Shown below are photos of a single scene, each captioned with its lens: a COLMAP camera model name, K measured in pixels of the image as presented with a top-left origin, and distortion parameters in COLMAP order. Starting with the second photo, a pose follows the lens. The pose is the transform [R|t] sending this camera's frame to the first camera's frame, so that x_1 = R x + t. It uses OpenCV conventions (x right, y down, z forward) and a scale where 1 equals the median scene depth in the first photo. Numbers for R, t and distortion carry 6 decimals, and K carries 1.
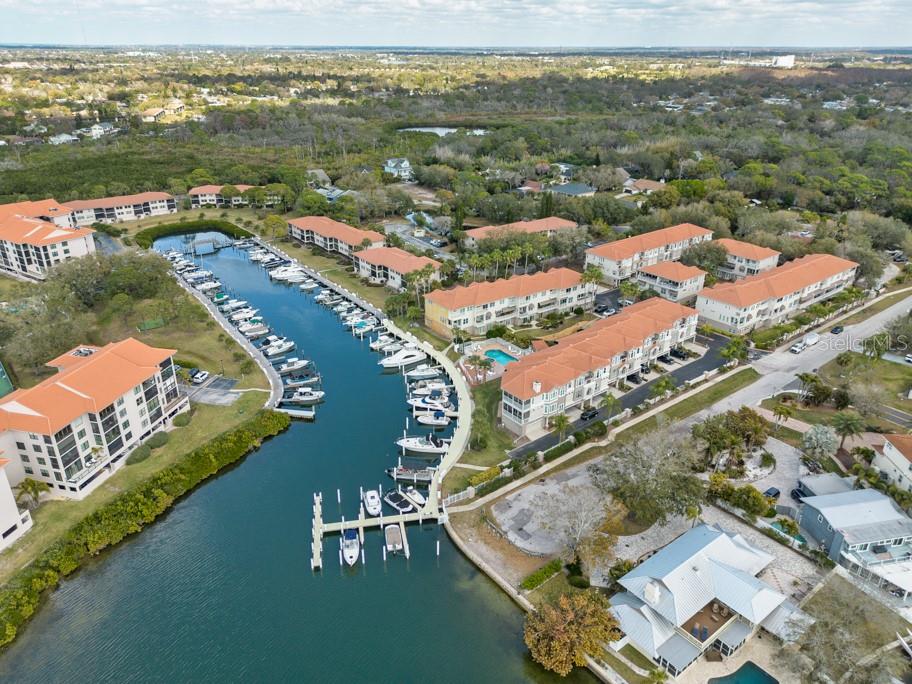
lens RADIAL K [[648.7, 0, 456.0], [0, 648.7, 342.0], [0, 0, 1]] dist [0.069013, -0.070695]
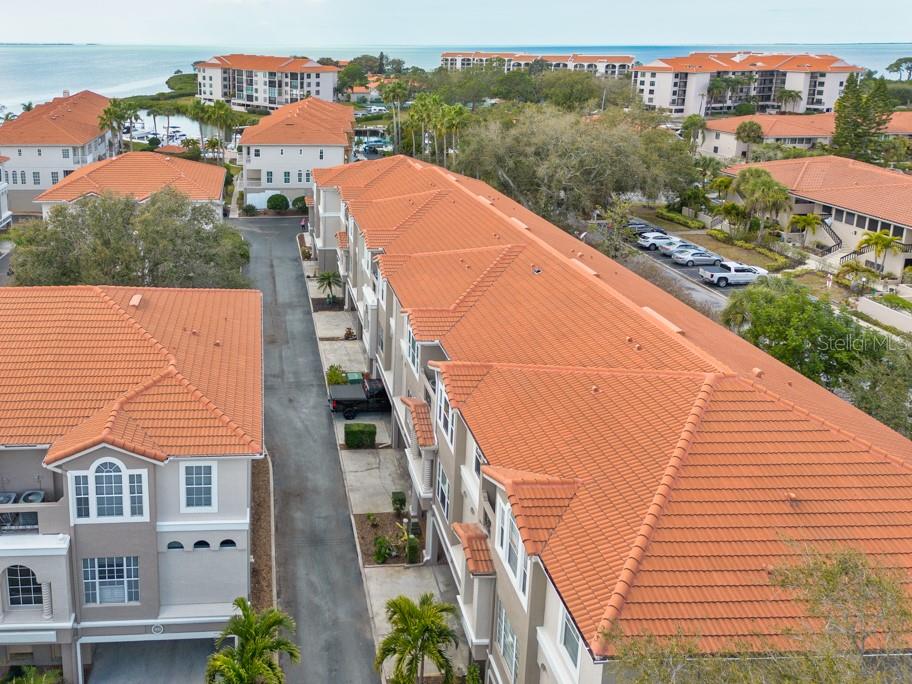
lens RADIAL K [[683.4, 0, 290.5], [0, 683.4, 184.2], [0, 0, 1]] dist [0.030405, -0.007041]
pose [[-0.580566, 0.157884, -0.798759, 0.523819], [-0.341452, 0.843376, 0.414883, -0.253495], [0.739157, 0.513605, -0.435726, 1.147528]]
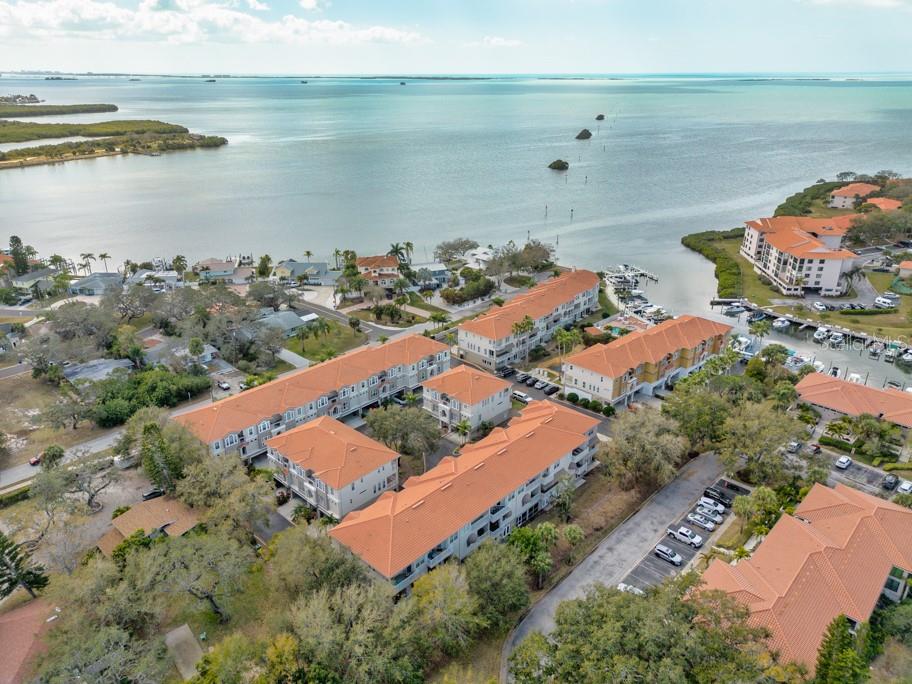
lens RADIAL K [[648.7, 0, 456.0], [0, 648.7, 342.0], [0, 0, 1]] dist [0.069013, -0.070695]
pose [[-0.988452, 0.054779, -0.141285, 0.424372], [-0.065789, 0.684785, 0.725769, -0.633127], [0.136507, 0.726683, -0.673274, 1.393671]]
